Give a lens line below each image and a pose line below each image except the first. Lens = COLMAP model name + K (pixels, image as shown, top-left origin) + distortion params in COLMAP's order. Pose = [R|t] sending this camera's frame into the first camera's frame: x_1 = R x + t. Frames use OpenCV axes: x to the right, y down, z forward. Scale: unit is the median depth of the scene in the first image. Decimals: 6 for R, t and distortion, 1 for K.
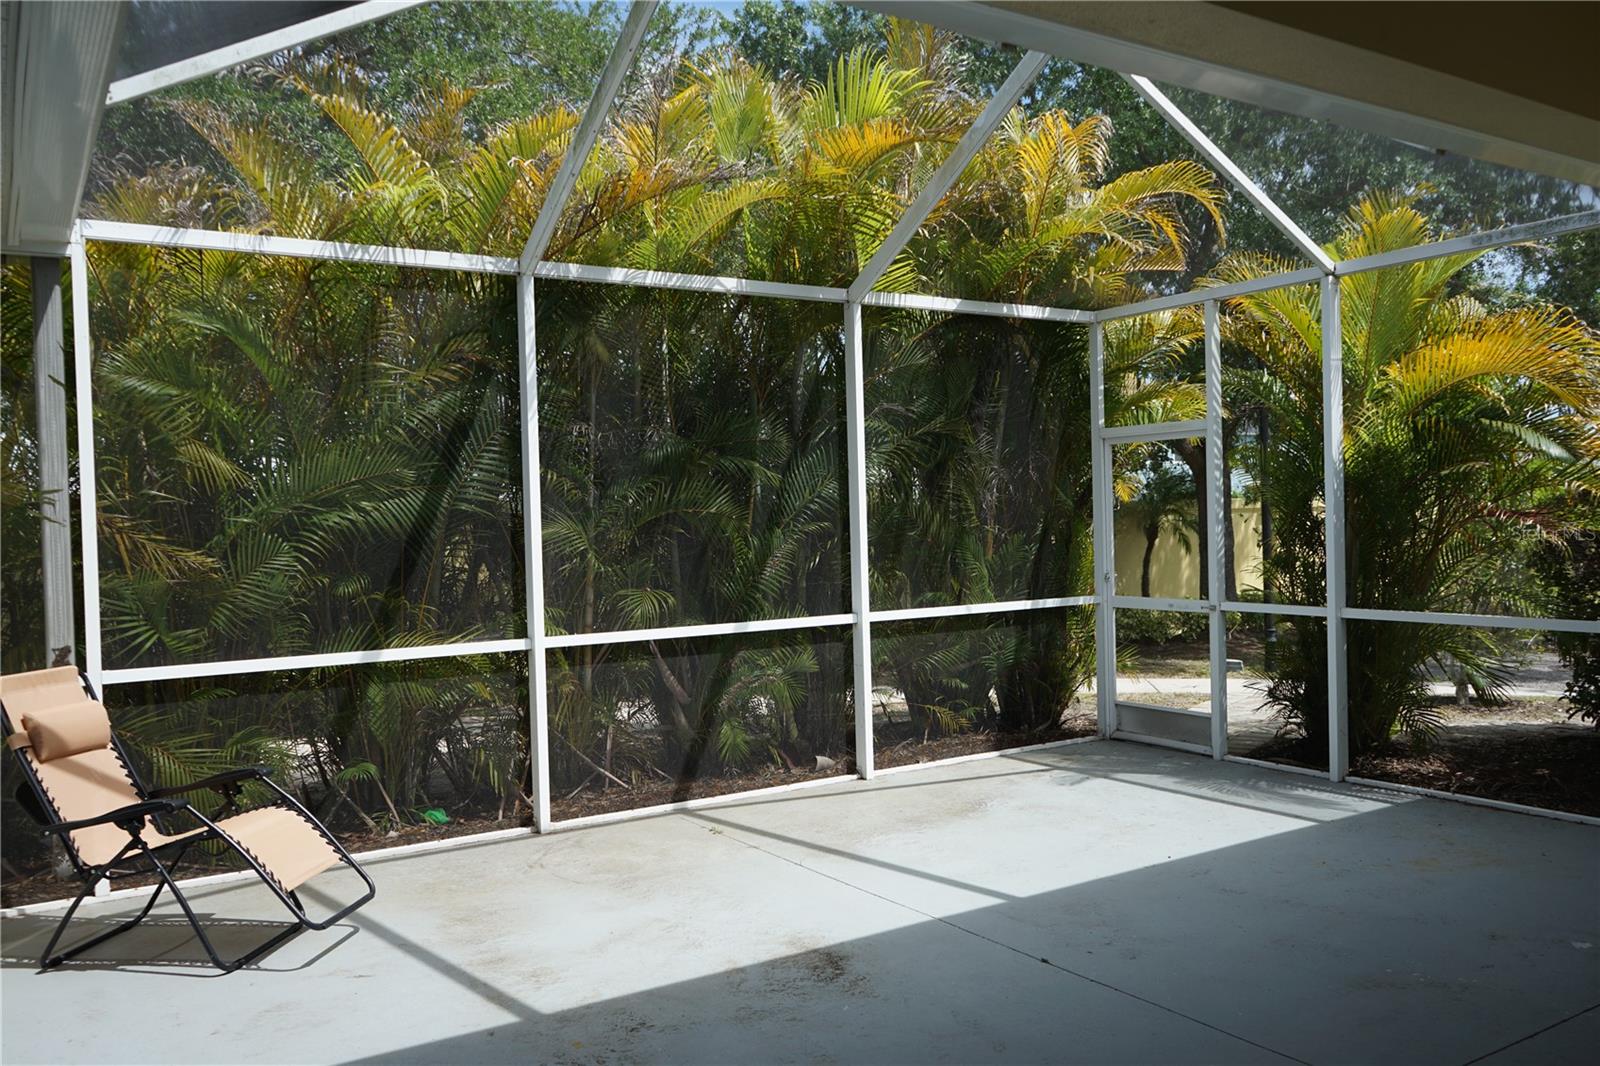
lens RADIAL K [[1273.6, 0, 800.9], [0, 1273.6, 534.4], [0, 0, 1]] dist [-0.010097, 0.008742]
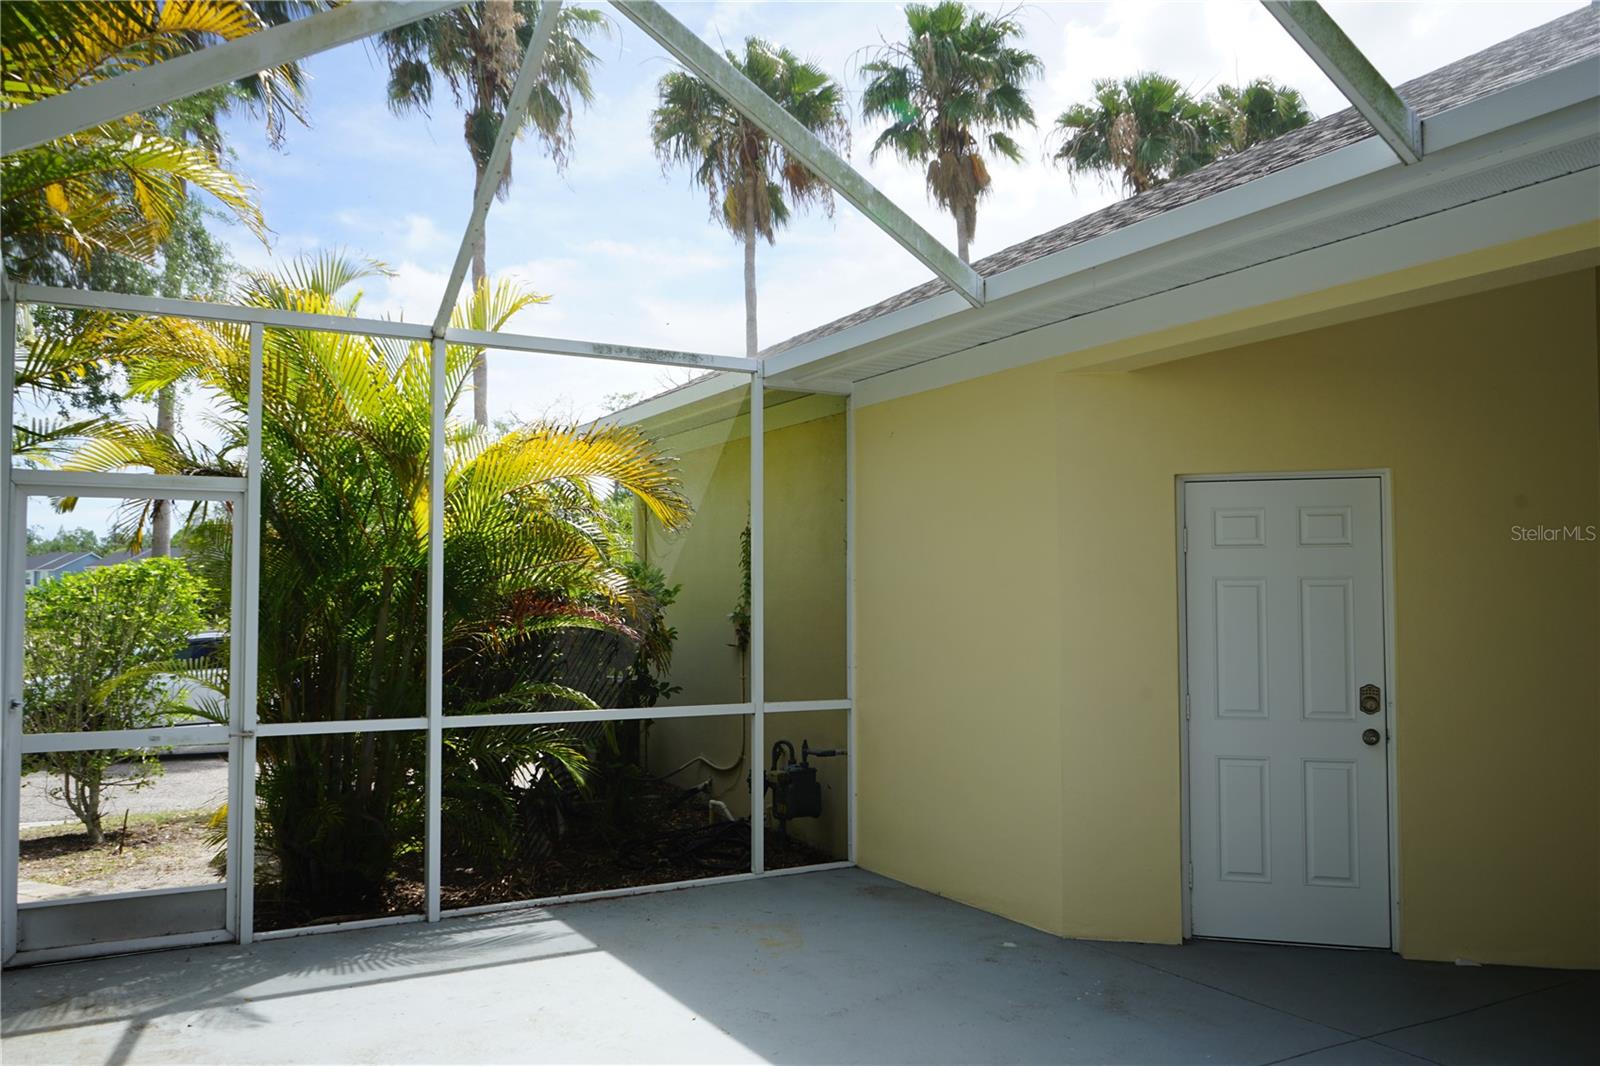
lens RADIAL K [[1273.6, 0, 799.8], [0, 1273.6, 537.6], [0, 0, 1]] dist [-0.010097, 0.008742]
pose [[0.058483, 0.075393, 0.995437, -0.530639], [0.013234, 0.996998, -0.076289, 0.006383], [-0.998201, 0.017635, 0.057310, 0.847702]]
